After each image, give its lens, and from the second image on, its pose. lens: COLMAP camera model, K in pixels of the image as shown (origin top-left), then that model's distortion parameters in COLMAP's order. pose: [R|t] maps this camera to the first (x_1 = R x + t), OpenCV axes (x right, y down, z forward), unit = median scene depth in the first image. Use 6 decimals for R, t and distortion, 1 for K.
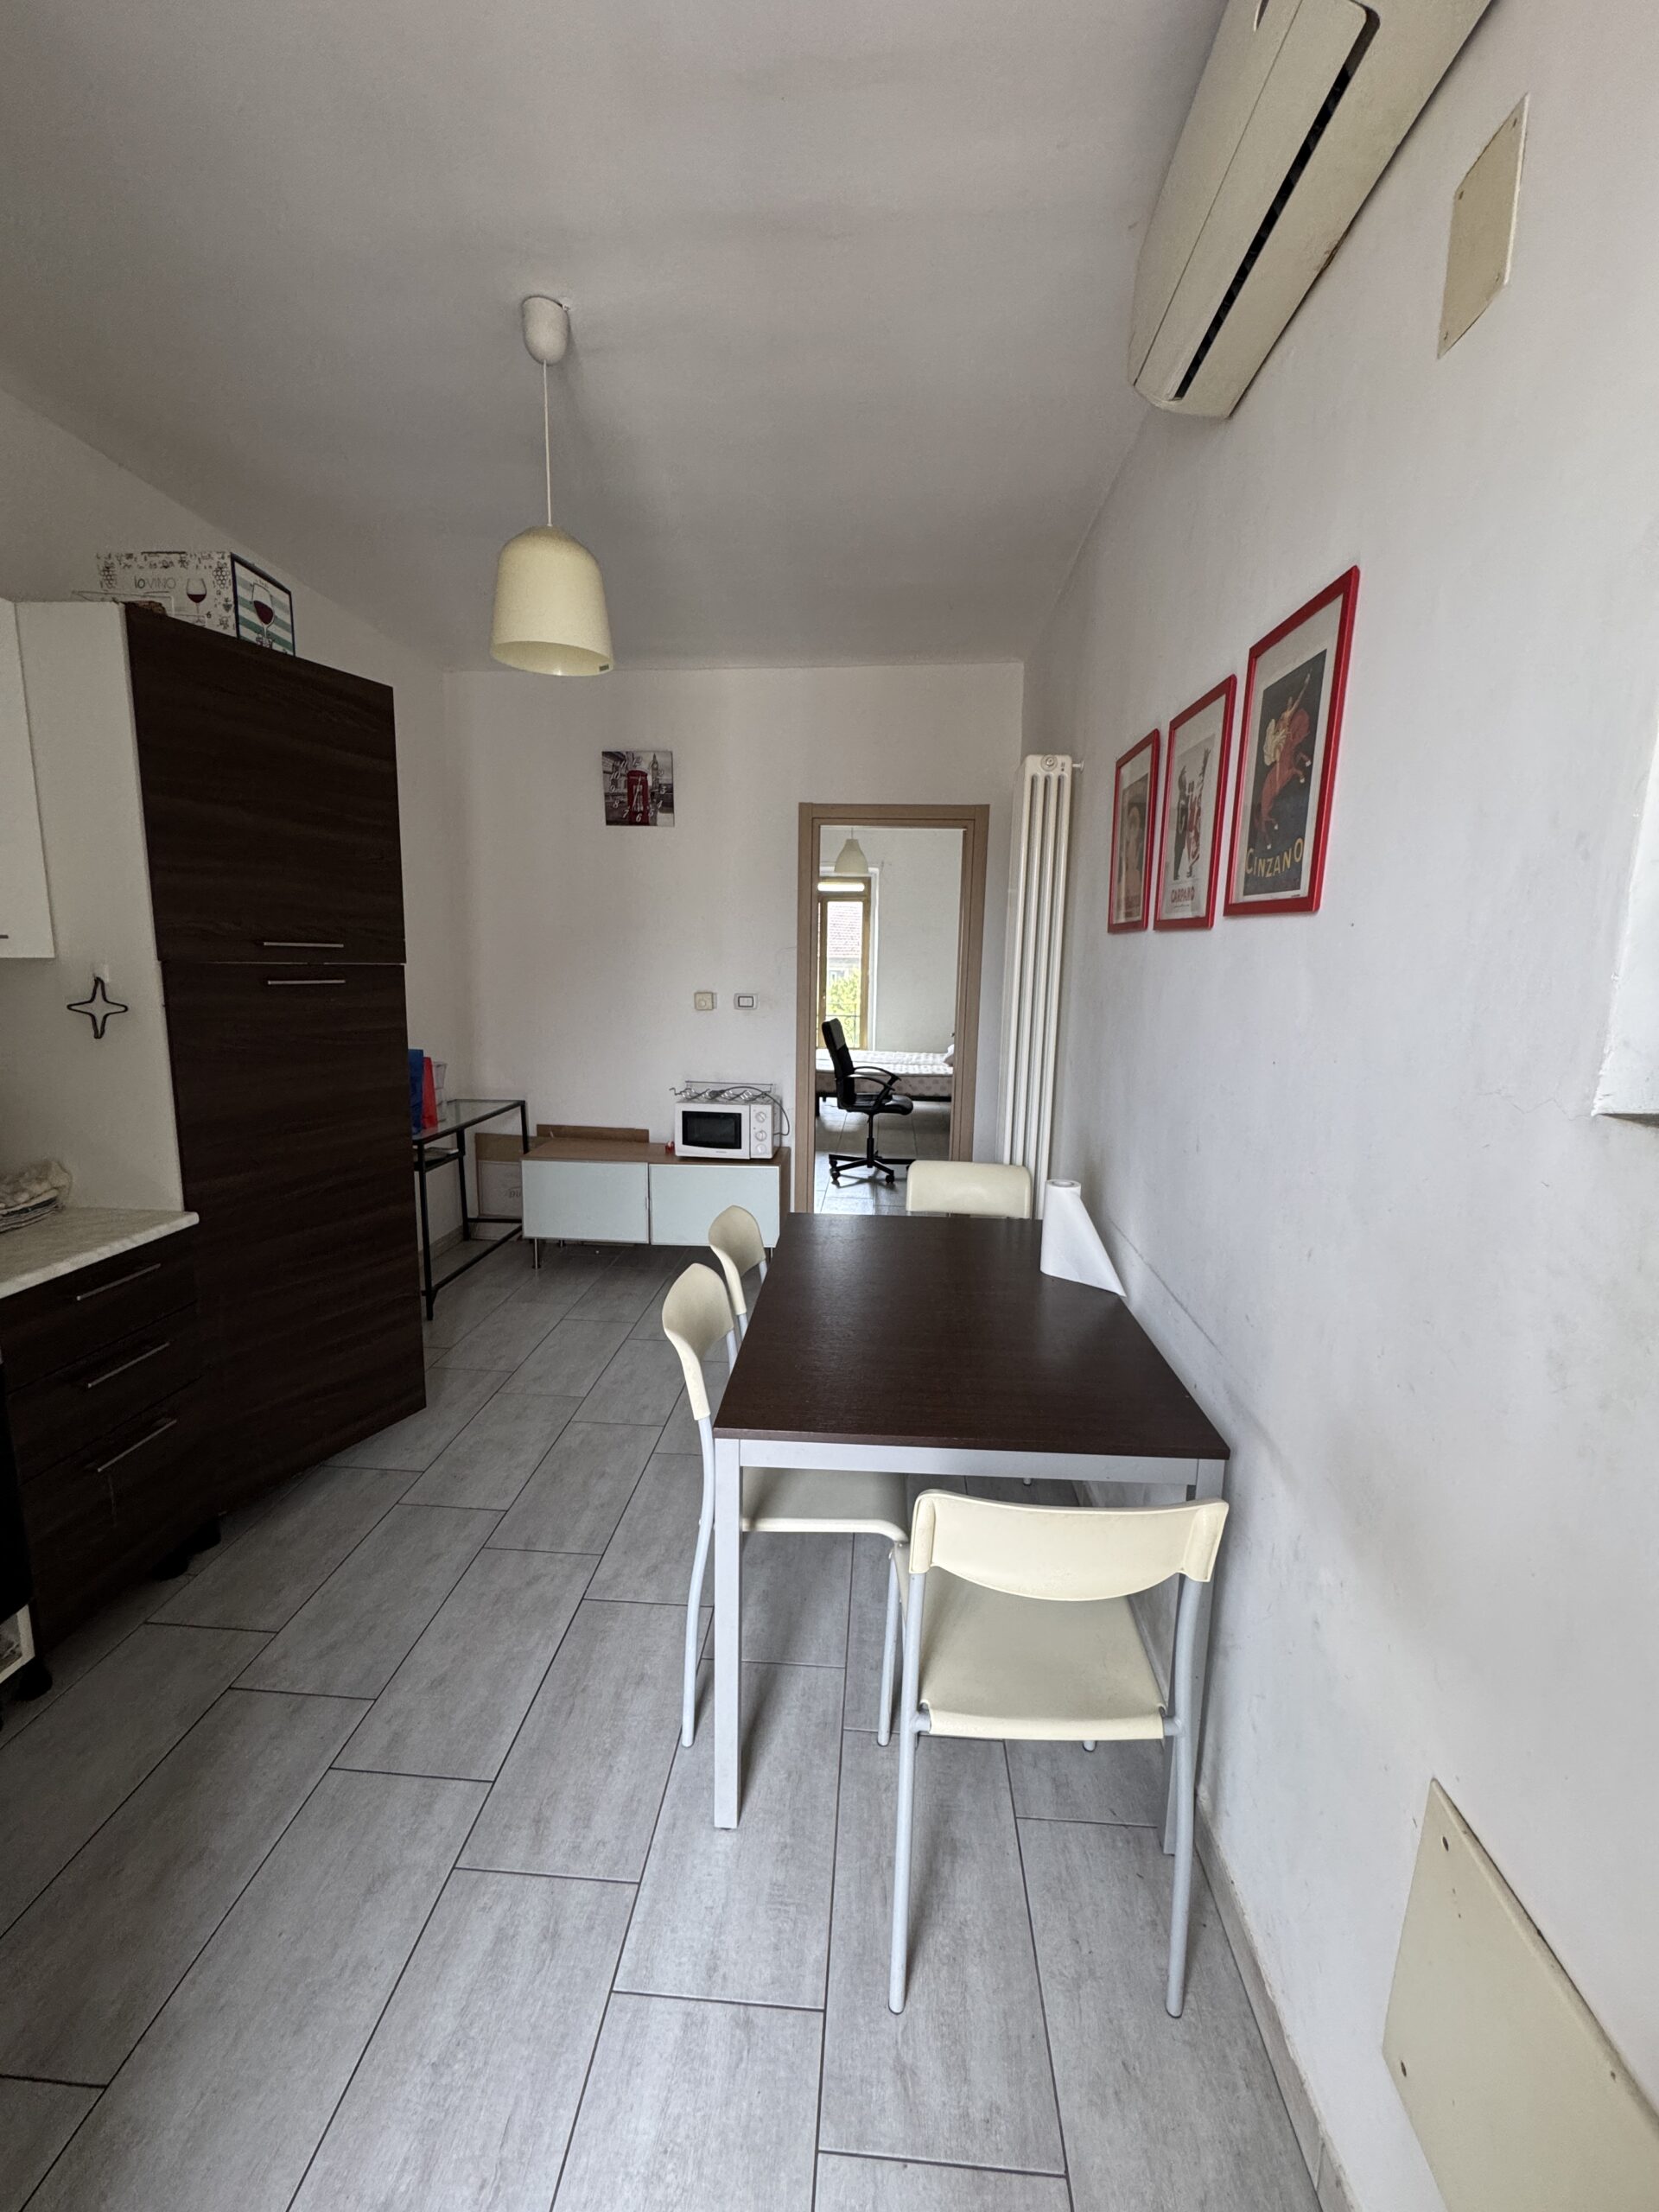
lens RADIAL K [[883.3, 0, 833.9], [0, 883.3, 1102.7], [0, 0, 1]] dist [-0.002496, 0.000416]
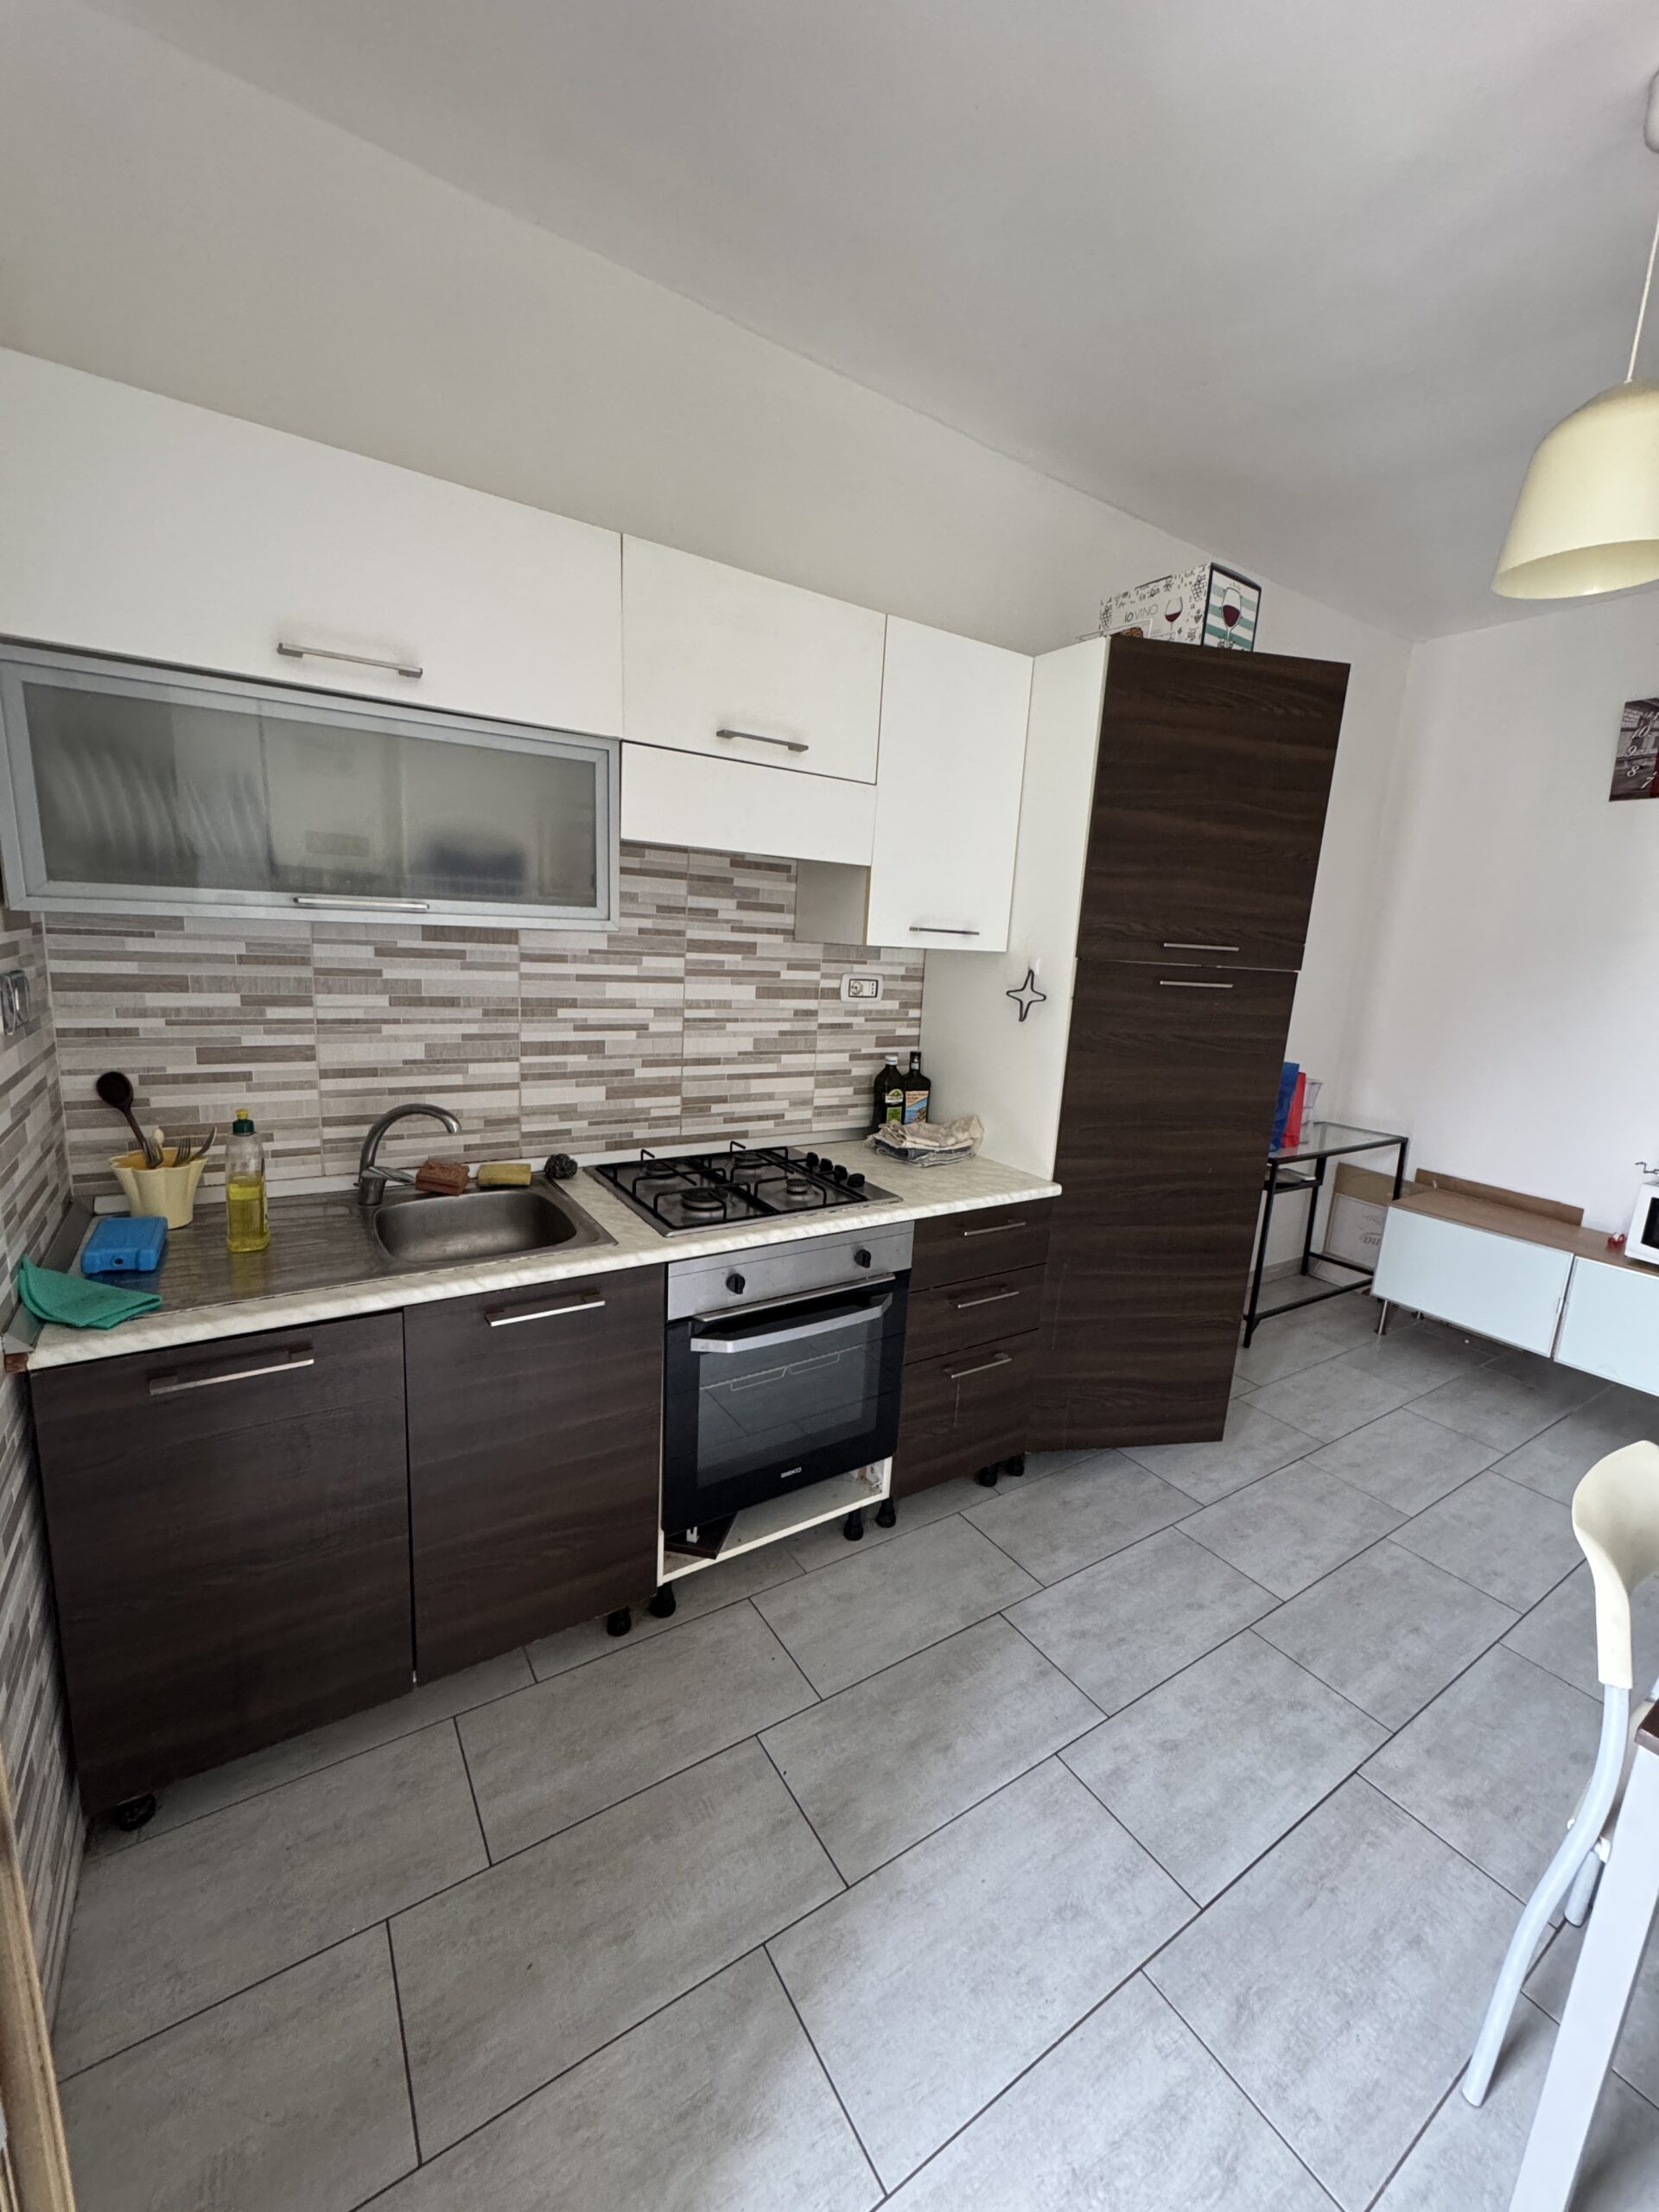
lens RADIAL K [[883.3, 0, 829.8], [0, 883.3, 1102.8], [0, 0, 1]] dist [-0.002496, 0.000416]
pose [[0.595417, 0.165790, -0.786125, -0.038404], [-0.171406, 0.982163, 0.077308, -0.011928], [0.784919, 0.088716, 0.613214, 0.077717]]
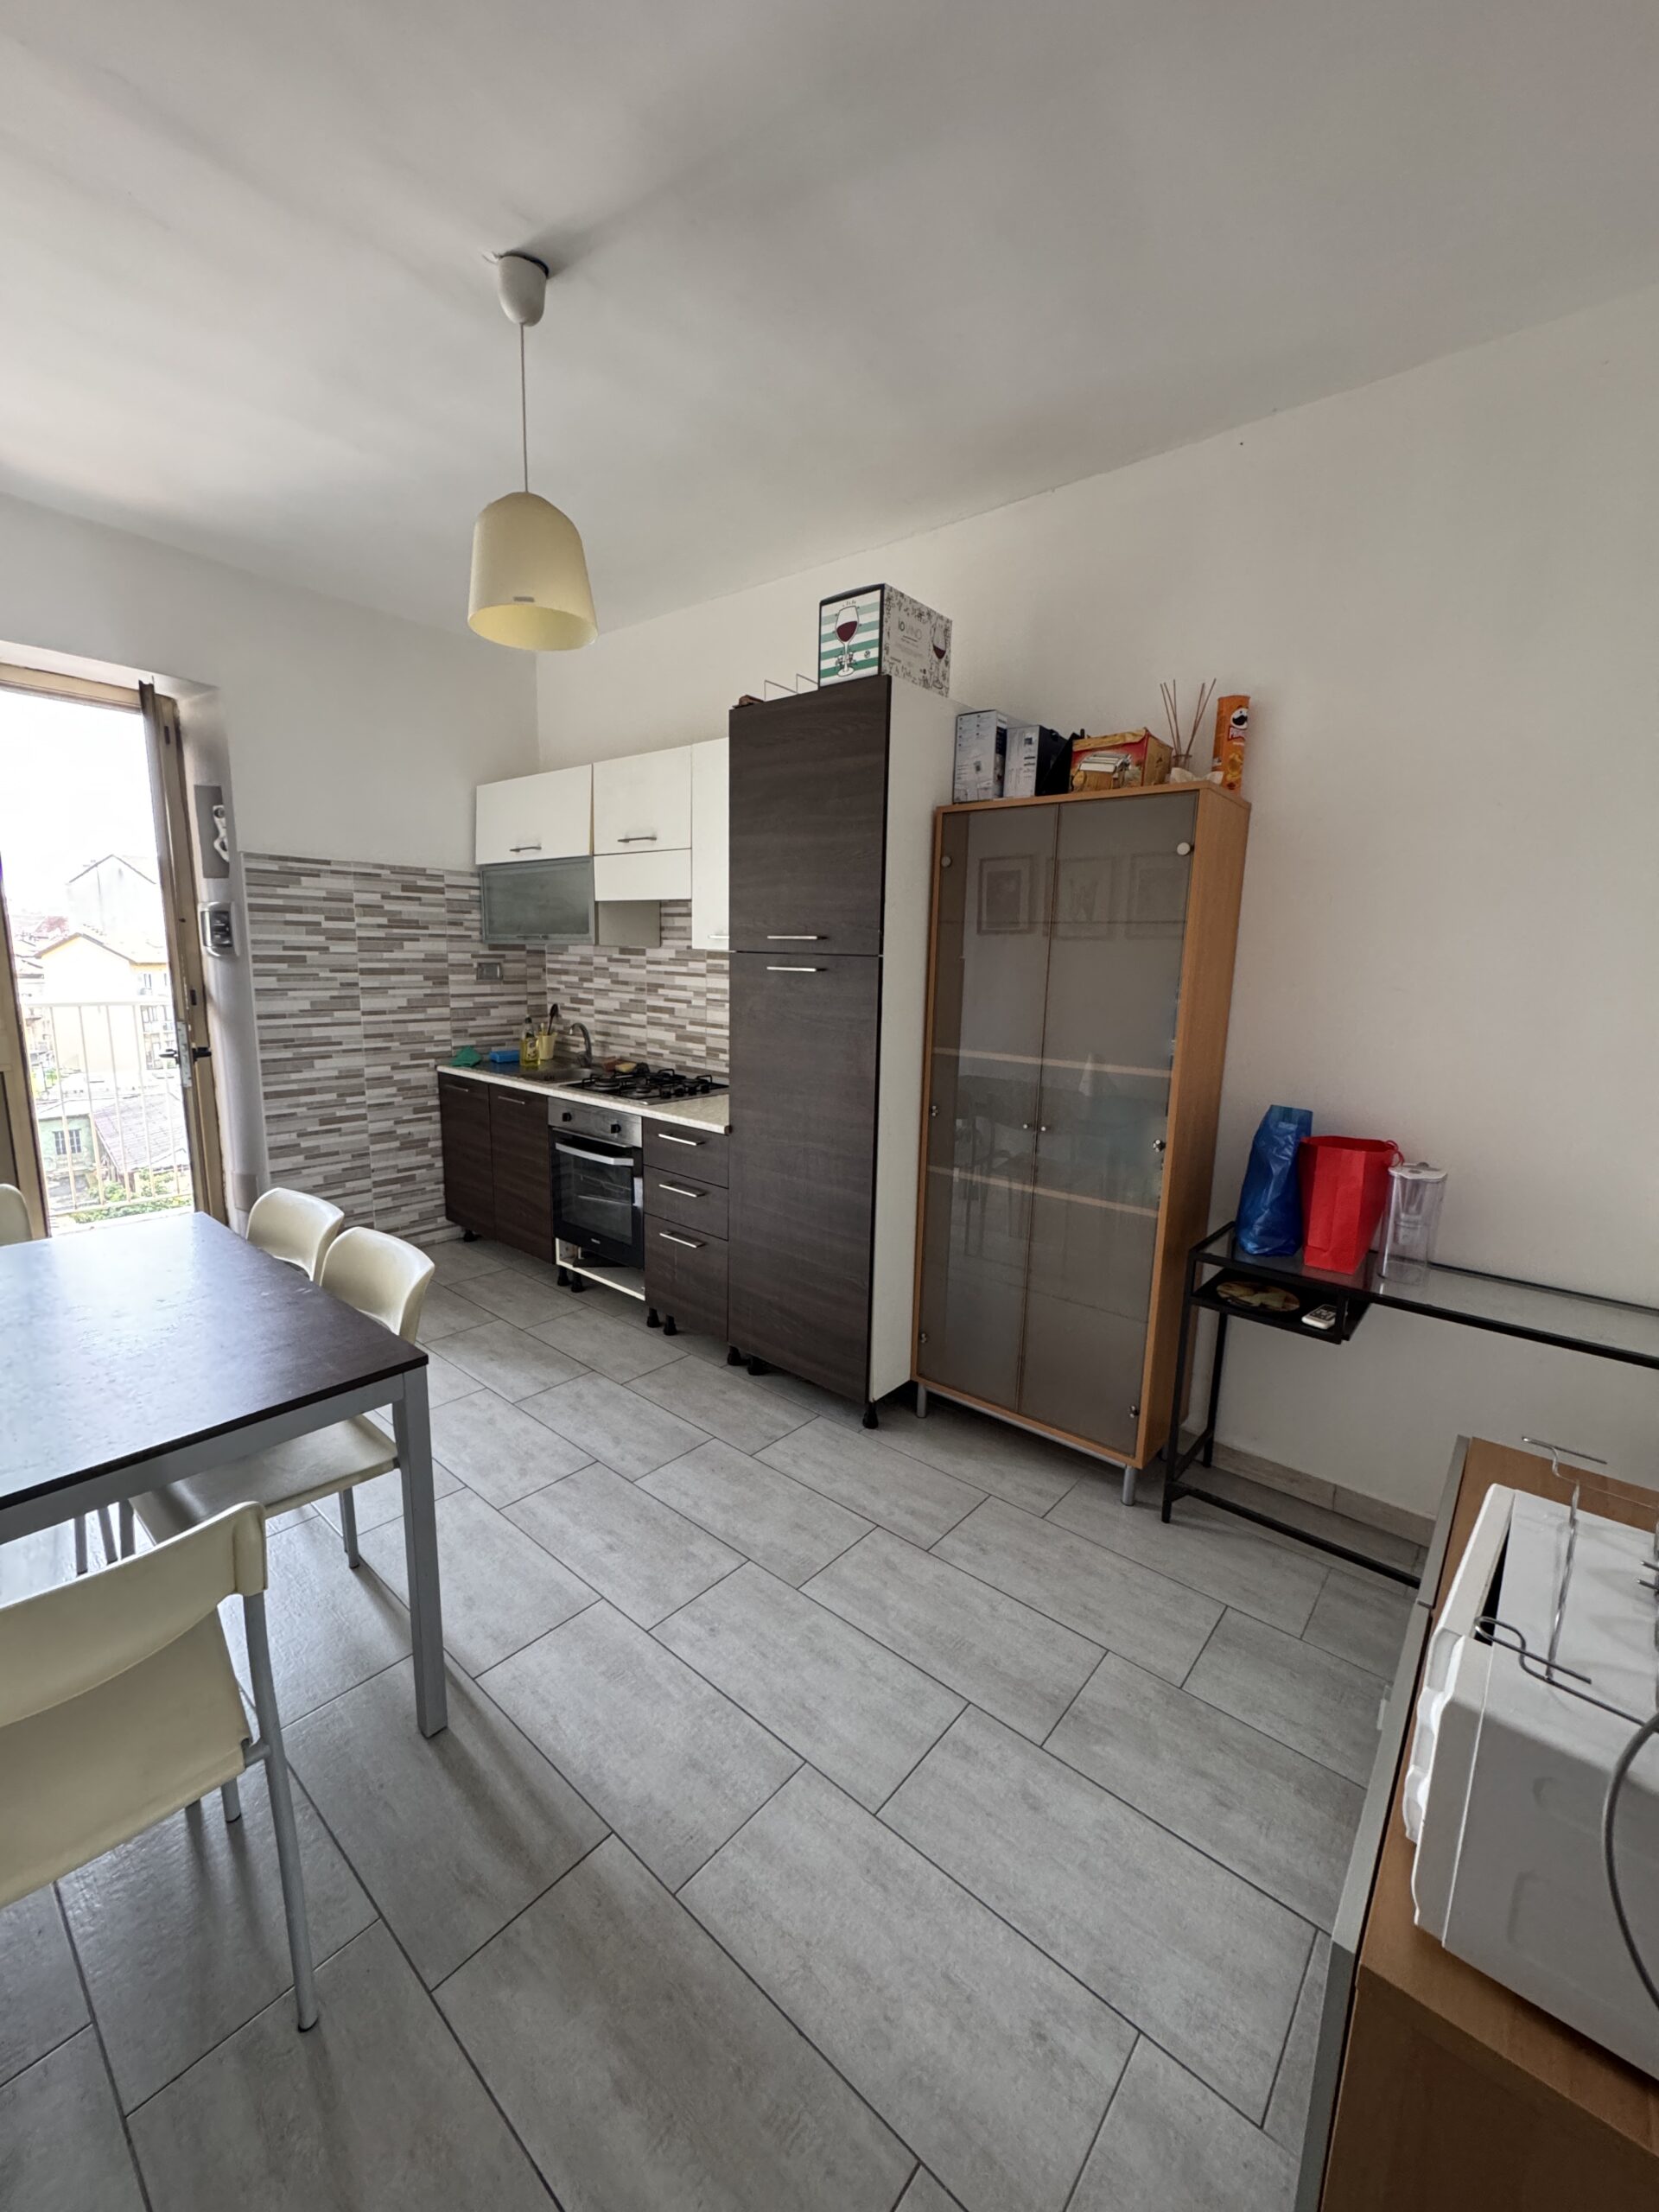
lens RADIAL K [[883.3, 0, 829.4], [0, 883.3, 1102.2], [0, 0, 1]] dist [-0.002496, 0.000416]
pose [[-0.601760, 0.091820, -0.793381, 0.280779], [-0.171576, 0.955315, 0.240697, -0.259632], [0.780030, 0.280967, -0.559116, 1.752086]]
